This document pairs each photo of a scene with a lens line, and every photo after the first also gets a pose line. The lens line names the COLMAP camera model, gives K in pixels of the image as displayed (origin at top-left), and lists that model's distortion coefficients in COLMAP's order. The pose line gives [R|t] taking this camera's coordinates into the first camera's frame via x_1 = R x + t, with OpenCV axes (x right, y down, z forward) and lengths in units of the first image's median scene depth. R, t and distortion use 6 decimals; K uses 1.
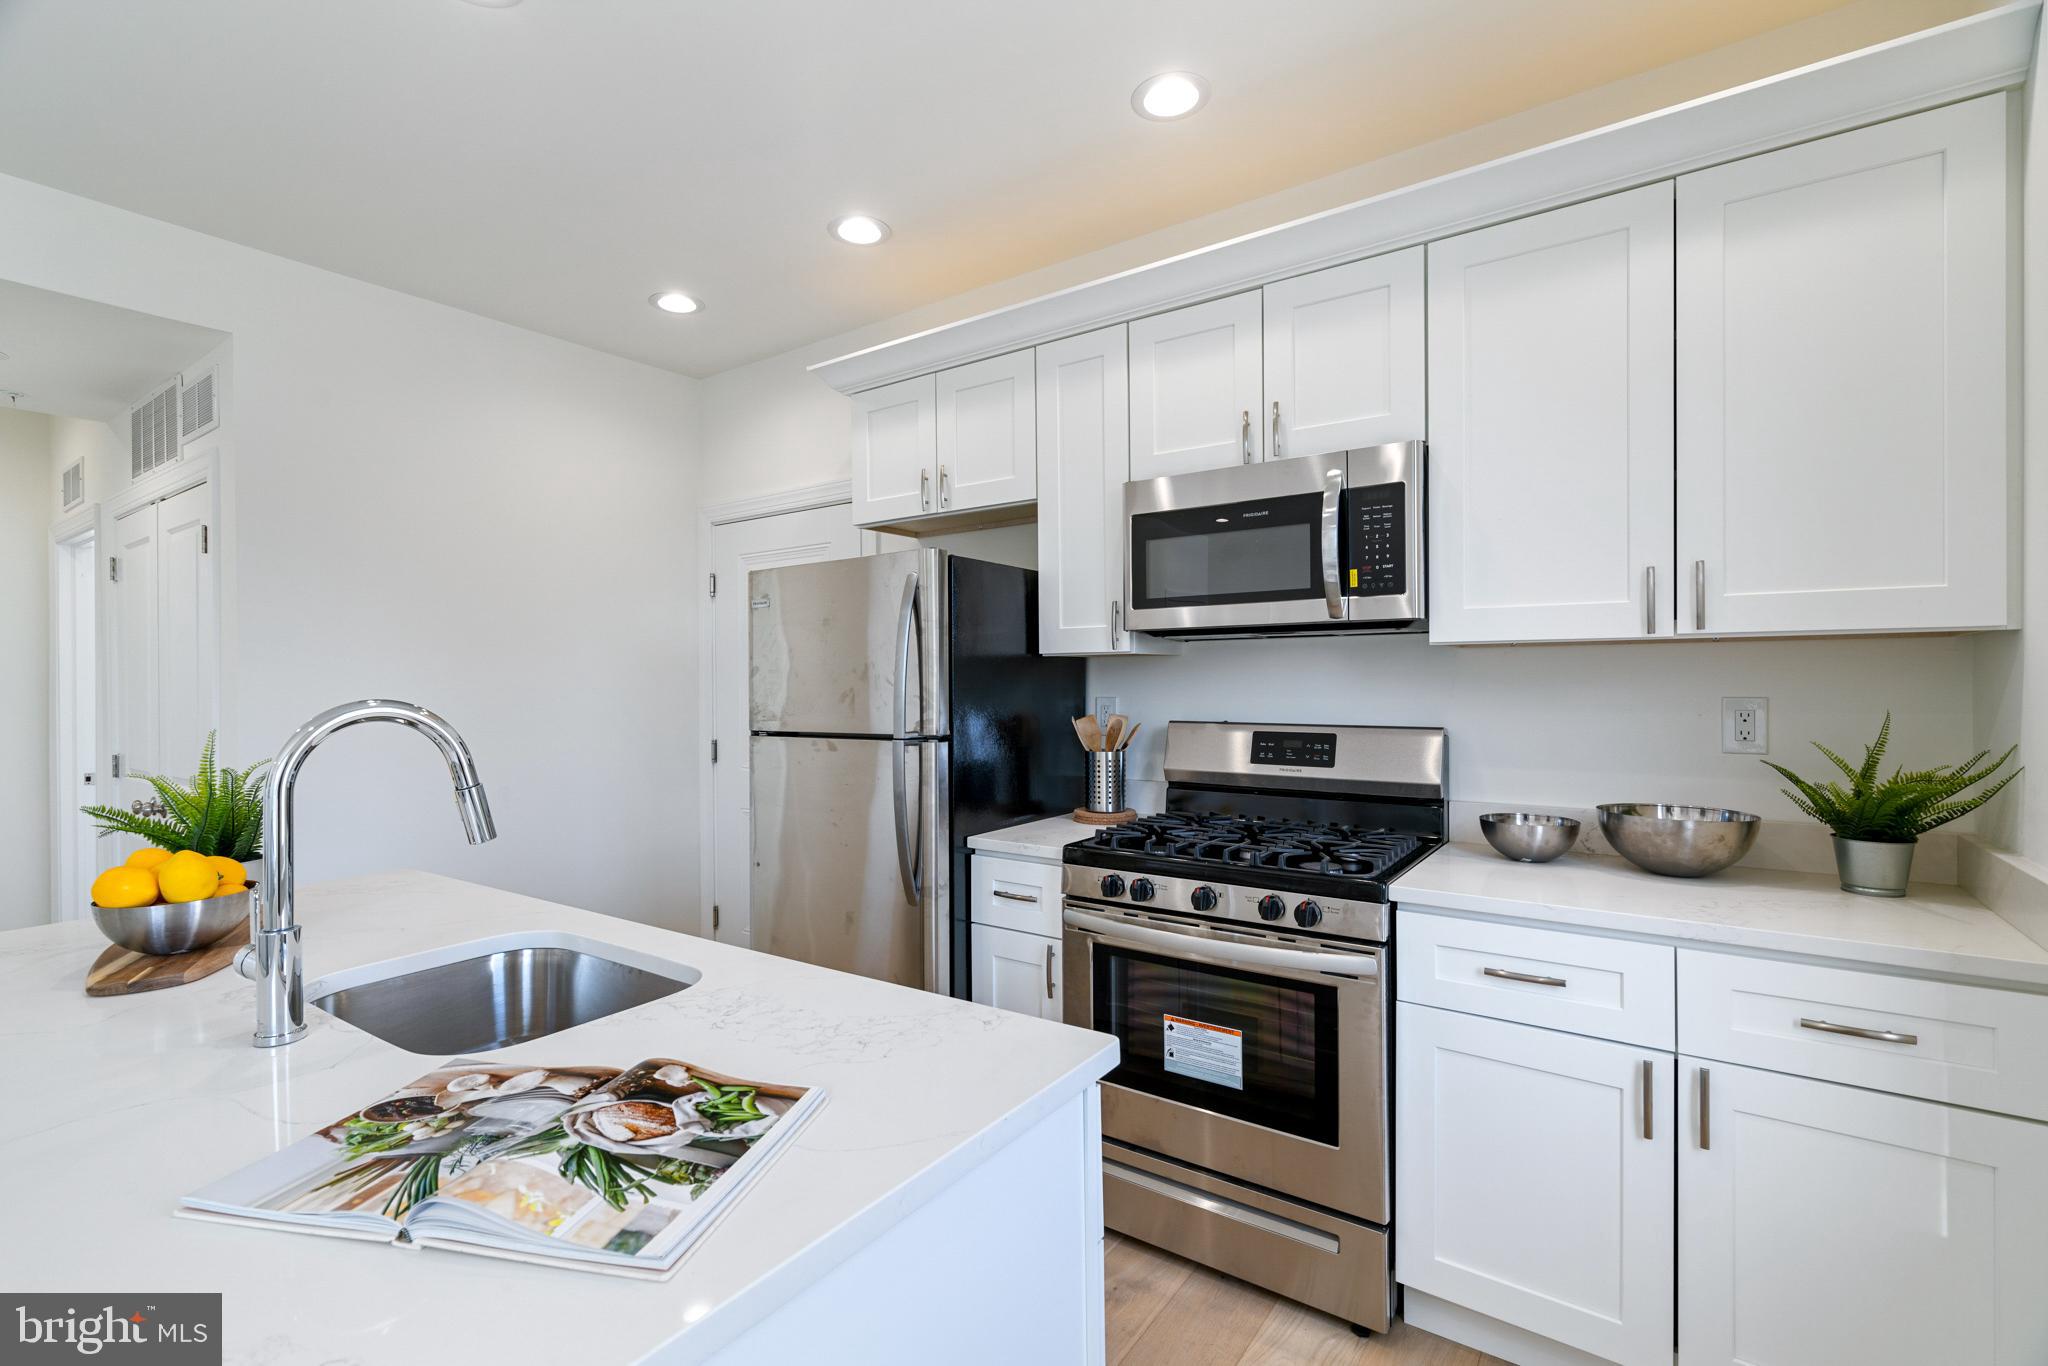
lens RADIAL K [[929.1, 0, 1008.1], [0, 929.1, 687.3], [0, 0, 1]] dist [-0.002804, -0.000331]
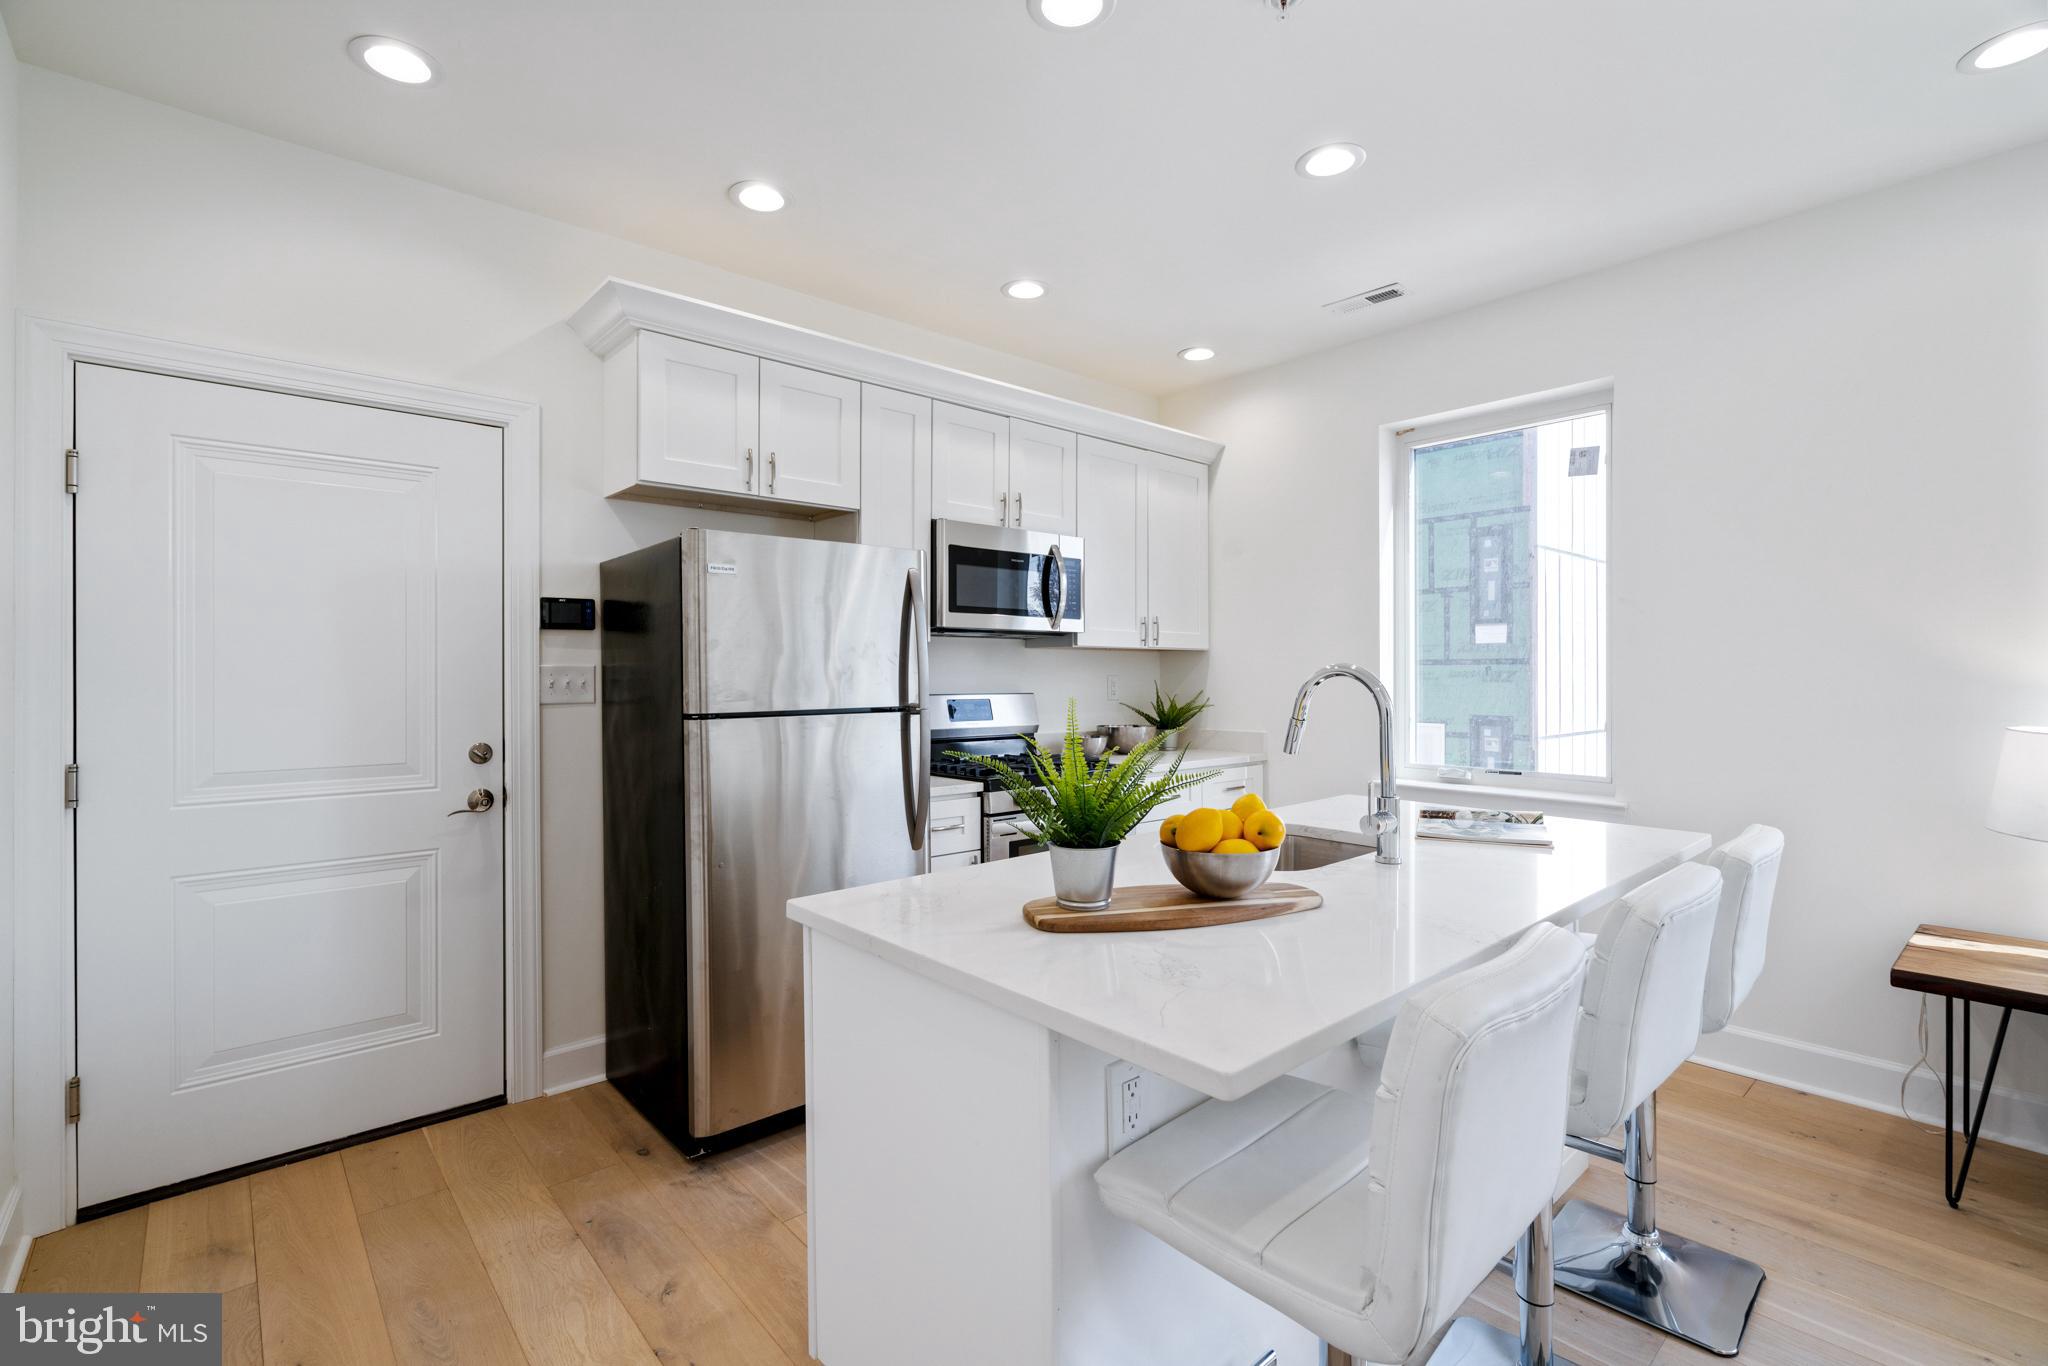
lens RADIAL K [[922.7, 0, 988.6], [0, 922.7, 674.6], [0, 0, 1]] dist [-0.002301, -0.000156]
pose [[0.229199, 0.009180, 0.973336, -1.415159], [0.009386, 0.999888, -0.011641, 0.030306], [-0.973334, 0.011804, 0.229087, 0.749794]]
